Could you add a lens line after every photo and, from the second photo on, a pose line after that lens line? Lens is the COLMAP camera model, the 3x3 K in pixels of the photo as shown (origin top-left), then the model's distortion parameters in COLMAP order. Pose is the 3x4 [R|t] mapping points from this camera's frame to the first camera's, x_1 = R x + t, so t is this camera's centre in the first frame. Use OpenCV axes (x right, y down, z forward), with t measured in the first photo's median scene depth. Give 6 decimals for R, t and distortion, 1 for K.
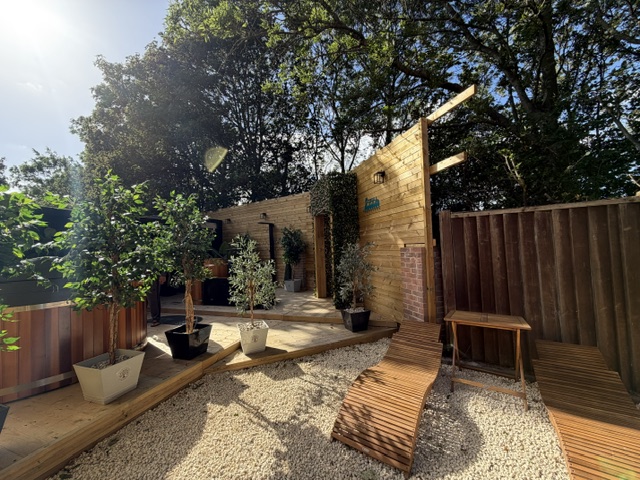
lens RADIAL K [[253.7, 0, 319.1], [0, 253.7, 240.7], [0, 0, 1]] dist [-0.001297, 0.000058]
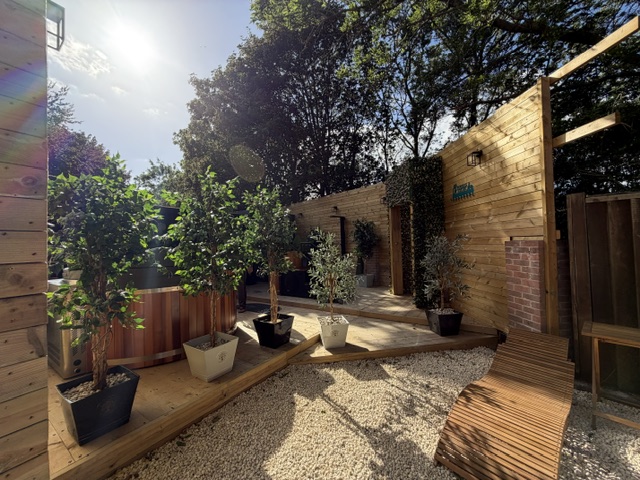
lens RADIAL K [[253.7, 0, 319.3], [0, 253.7, 240.7], [0, 0, 1]] dist [-0.001297, 0.000058]
pose [[0.967689, 0.003822, -0.252119, -0.073412], [0.002361, 0.999704, 0.024219, 0.006012], [0.252137, -0.024031, 0.967393, 0.052682]]
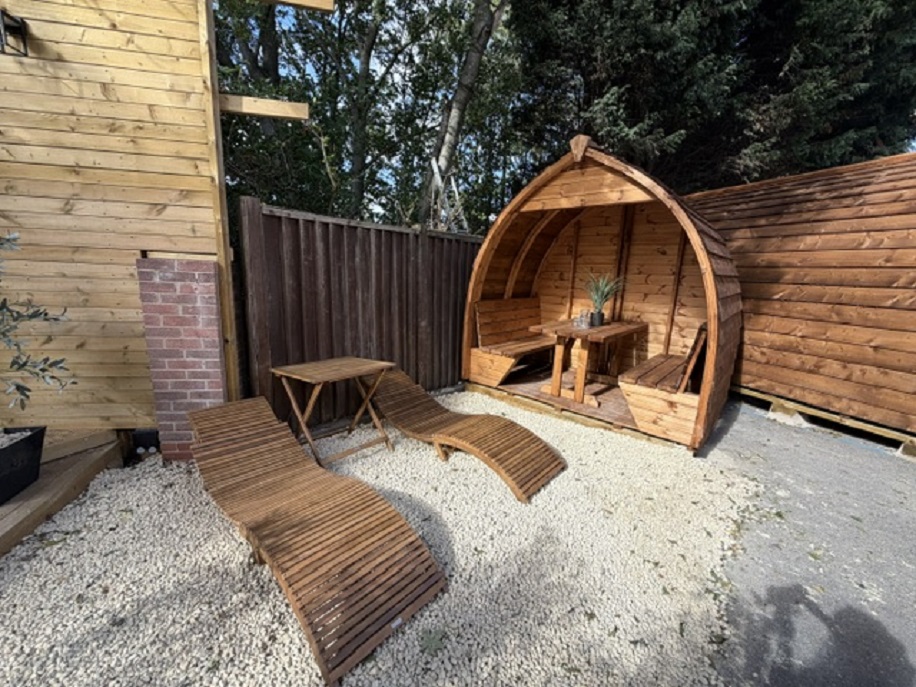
lens RADIAL K [[363.1, 0, 455.7], [0, 363.1, 344.2], [0, 0, 1]] dist [-0.001297, 0.000058]
pose [[0.130744, -0.156868, 0.978927, -0.286710], [-0.076389, 0.982874, 0.167703, 0.031872], [-0.988469, -0.096705, 0.116522, 0.472682]]
